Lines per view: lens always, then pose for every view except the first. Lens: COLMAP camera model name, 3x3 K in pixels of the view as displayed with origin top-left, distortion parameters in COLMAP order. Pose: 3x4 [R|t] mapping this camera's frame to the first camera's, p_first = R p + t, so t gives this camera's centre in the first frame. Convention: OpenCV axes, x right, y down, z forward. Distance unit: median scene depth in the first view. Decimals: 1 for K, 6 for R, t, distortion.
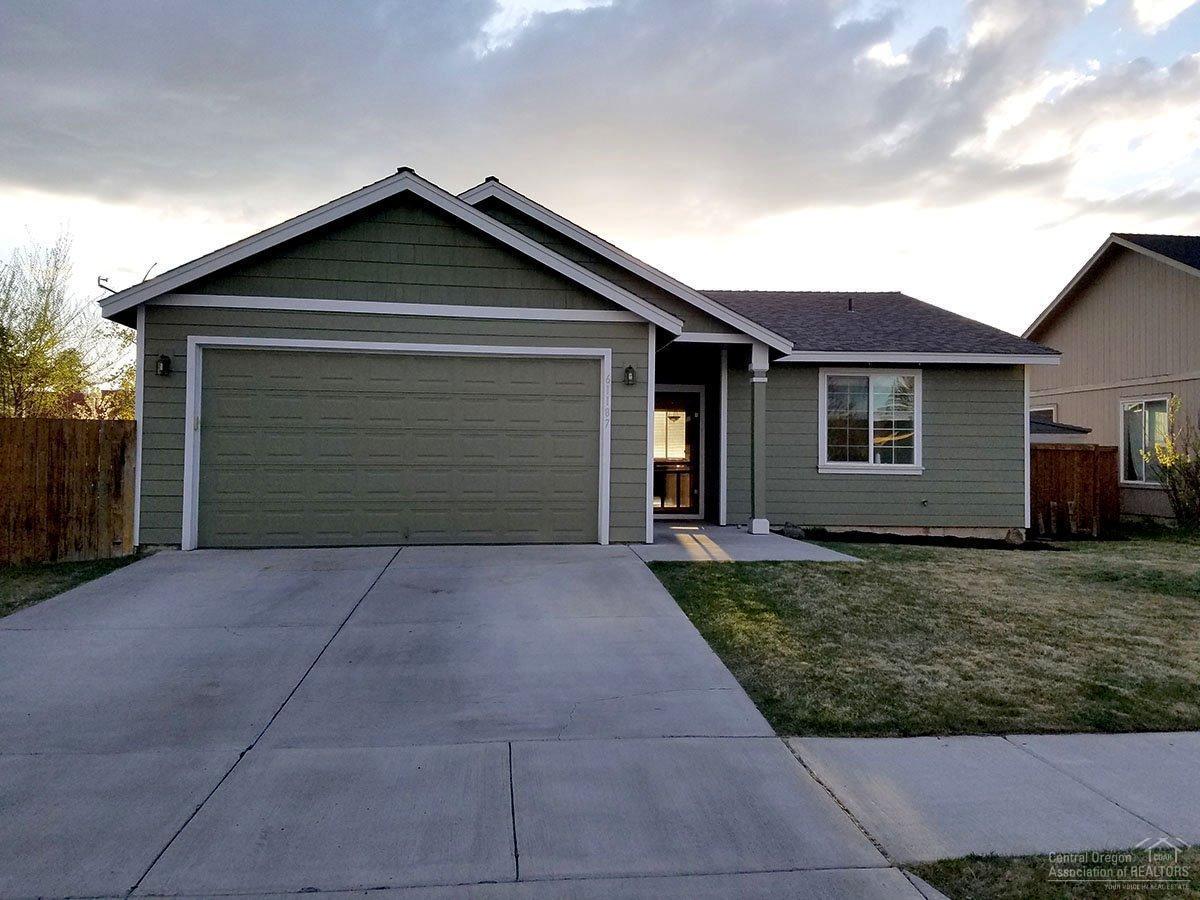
lens RADIAL K [[892.1, 0, 601.0], [0, 892.1, 430.5], [0, 0, 1]] dist [0.195925, -0.314491]
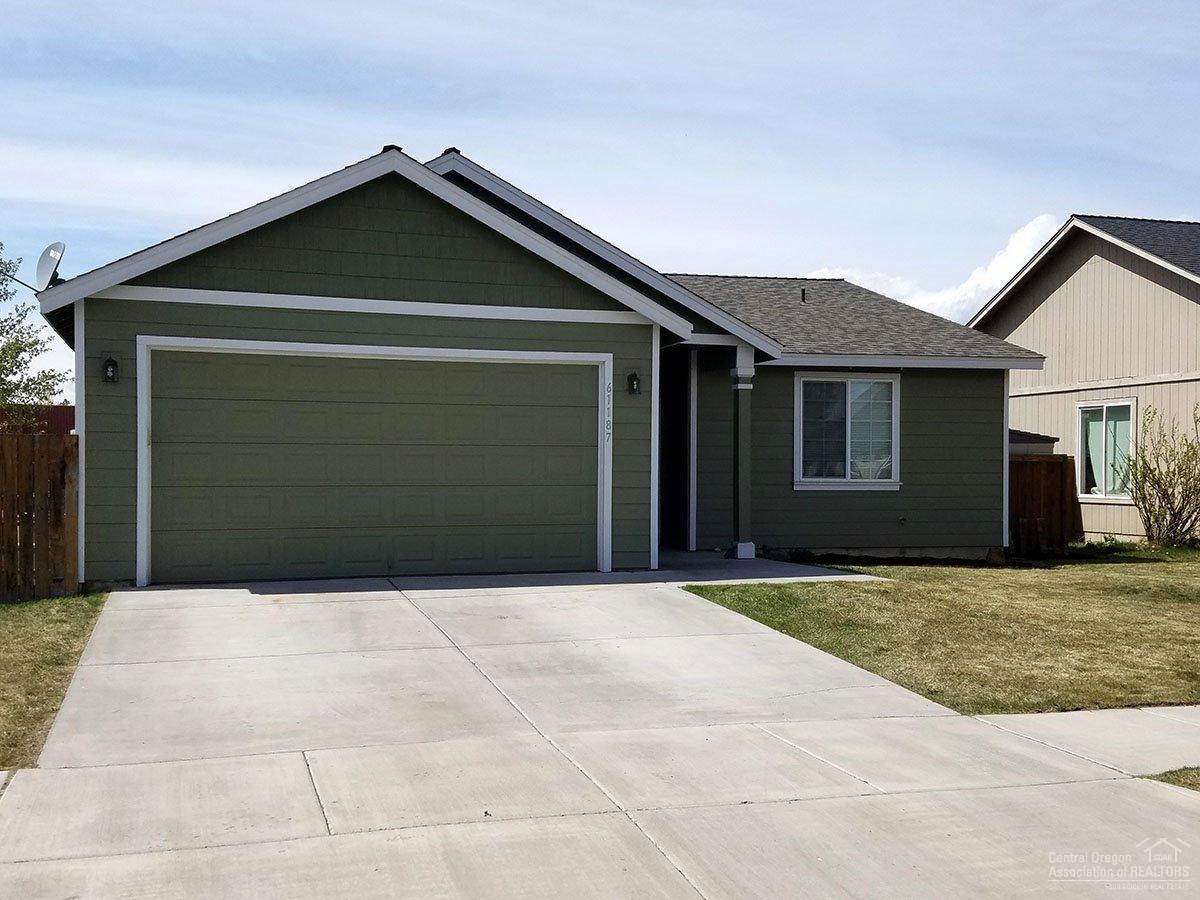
lens RADIAL K [[1151.1, 0, 600.3], [0, 1151.1, 481.8], [0, 0, 1]] dist [0.242318, -0.510095]
pose [[0.987188, -0.010161, 0.159235, -0.184779], [0.004377, 0.999319, 0.036635, -0.005729], [-0.159499, -0.035469, 0.986561, -0.143859]]
